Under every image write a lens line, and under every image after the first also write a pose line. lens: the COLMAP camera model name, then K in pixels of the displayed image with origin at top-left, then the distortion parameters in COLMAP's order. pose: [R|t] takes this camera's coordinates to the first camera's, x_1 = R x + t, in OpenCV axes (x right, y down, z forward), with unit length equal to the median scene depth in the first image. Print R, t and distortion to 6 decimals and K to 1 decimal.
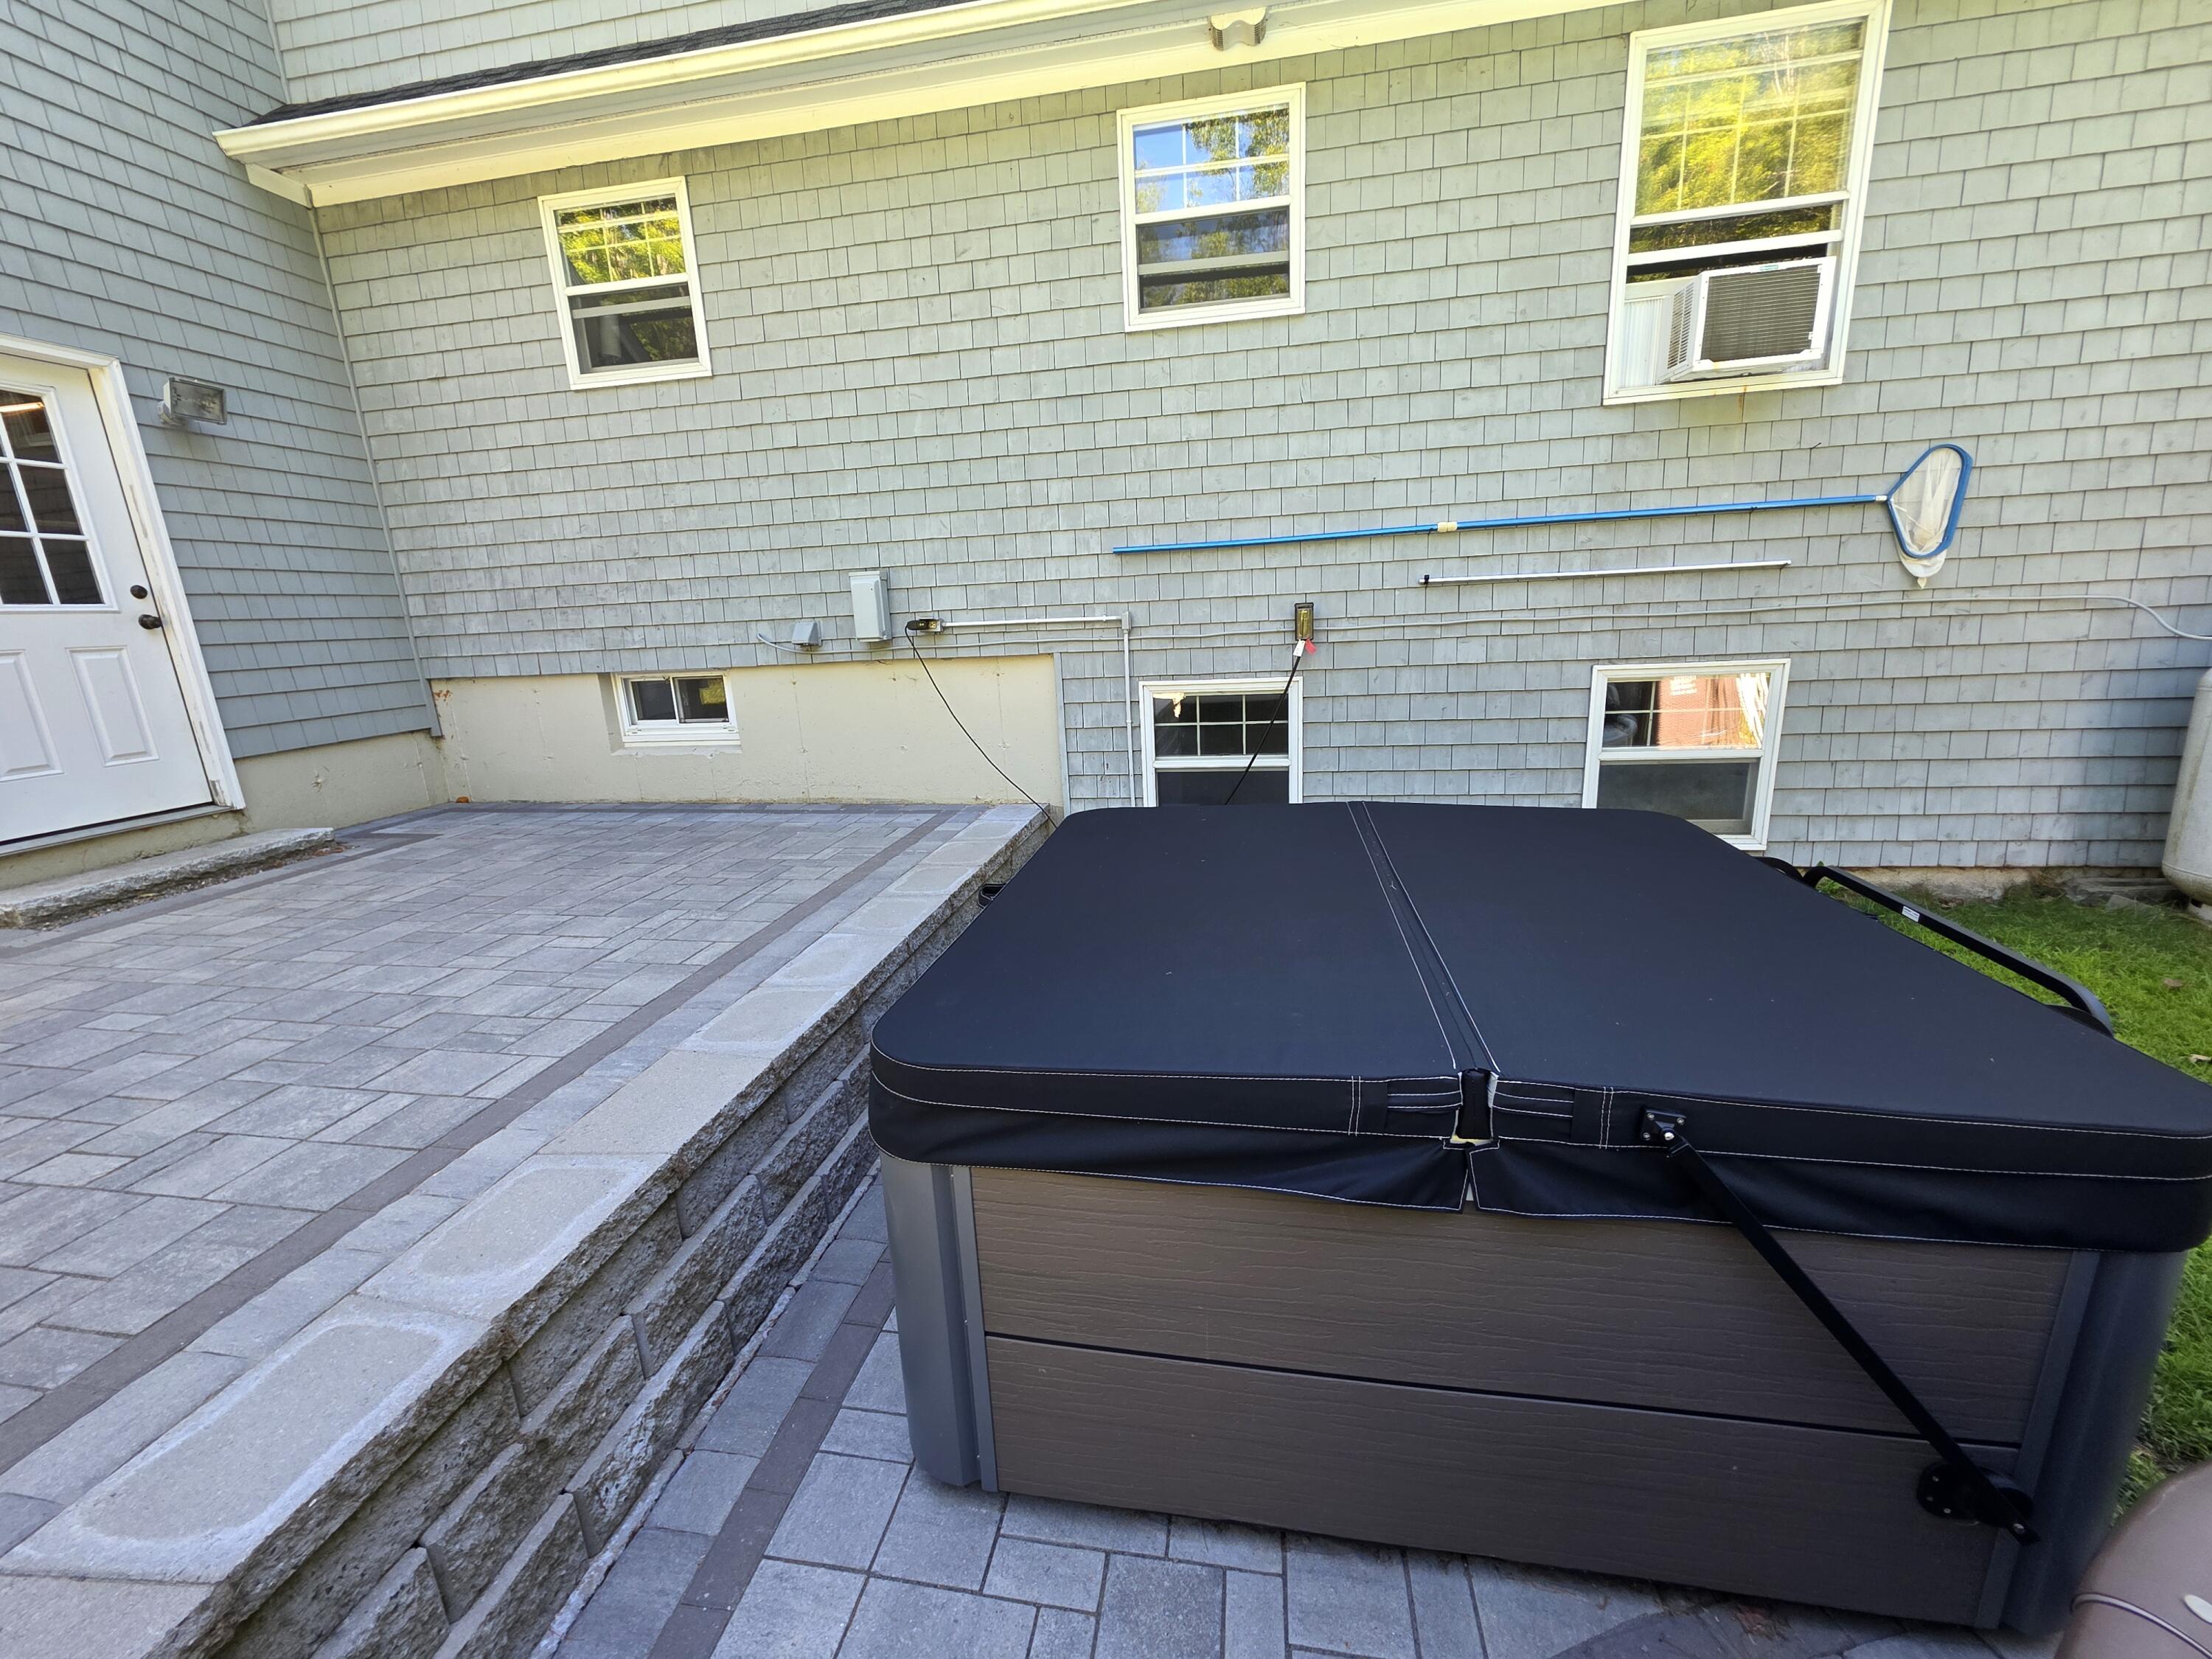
lens RADIAL K [[882.6, 0, 1108.6], [0, 882.6, 824.8], [0, 0, 1]] dist [0.001328, 0.000312]
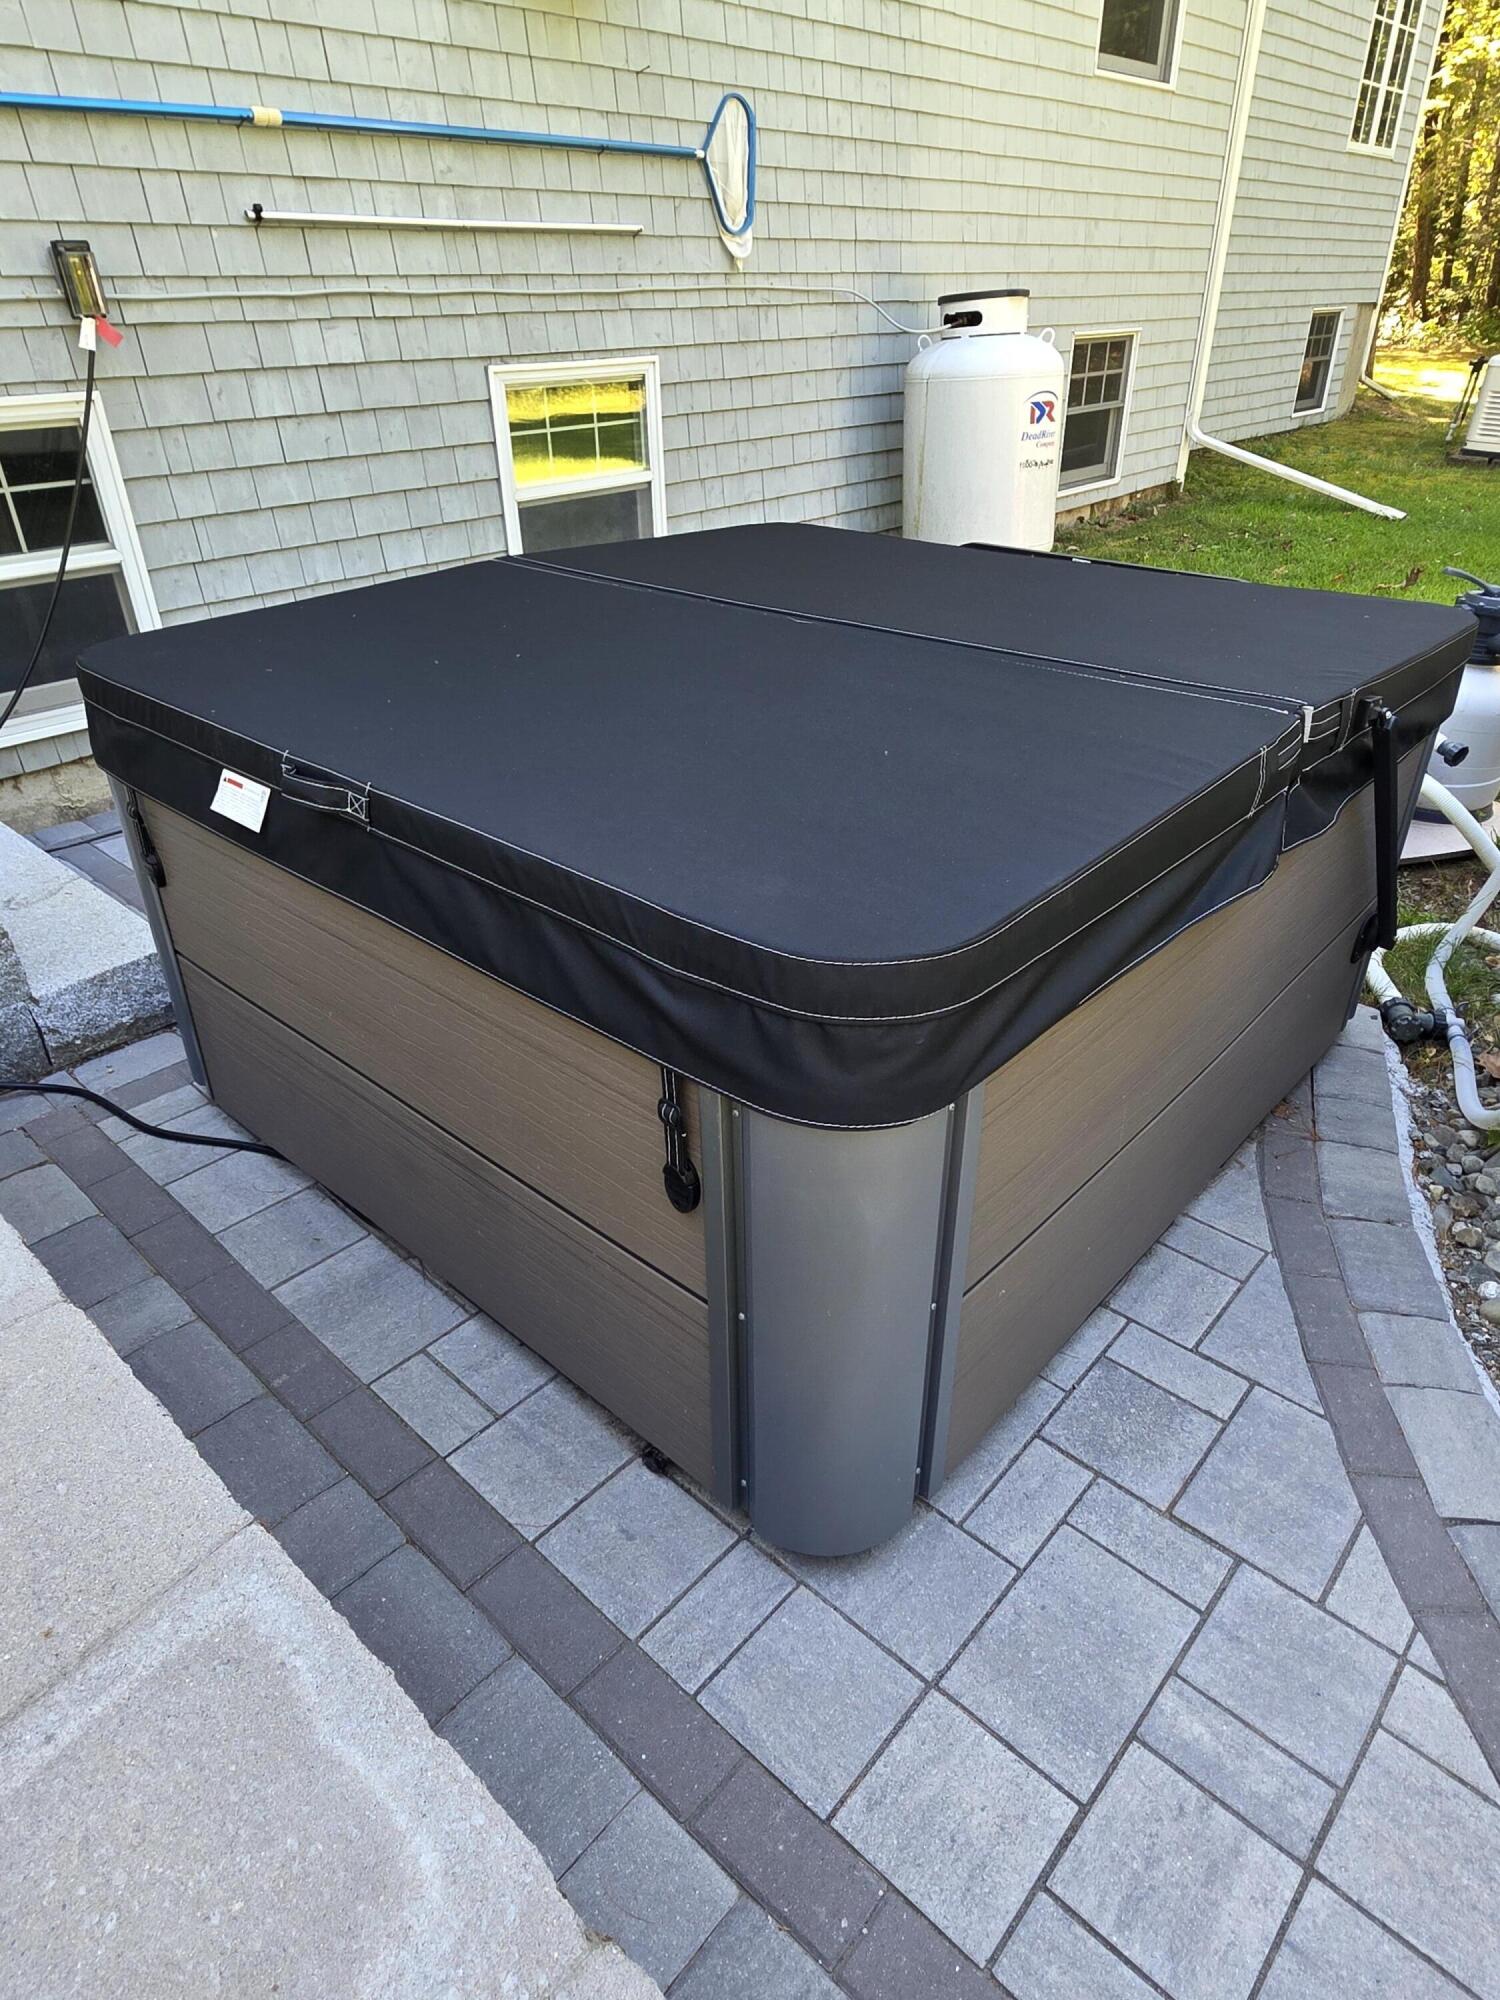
lens RADIAL K [[1184.6, 0, 750.0], [0, 1184.6, 1000.0], [0, 0, 1]] dist [-0.000386, -0.000385]
pose [[0.534683, -0.397308, 0.745828, -0.312777], [0.188989, 0.916448, 0.352713, 0.000644], [-0.823649, -0.047637, 0.565096, 0.234228]]
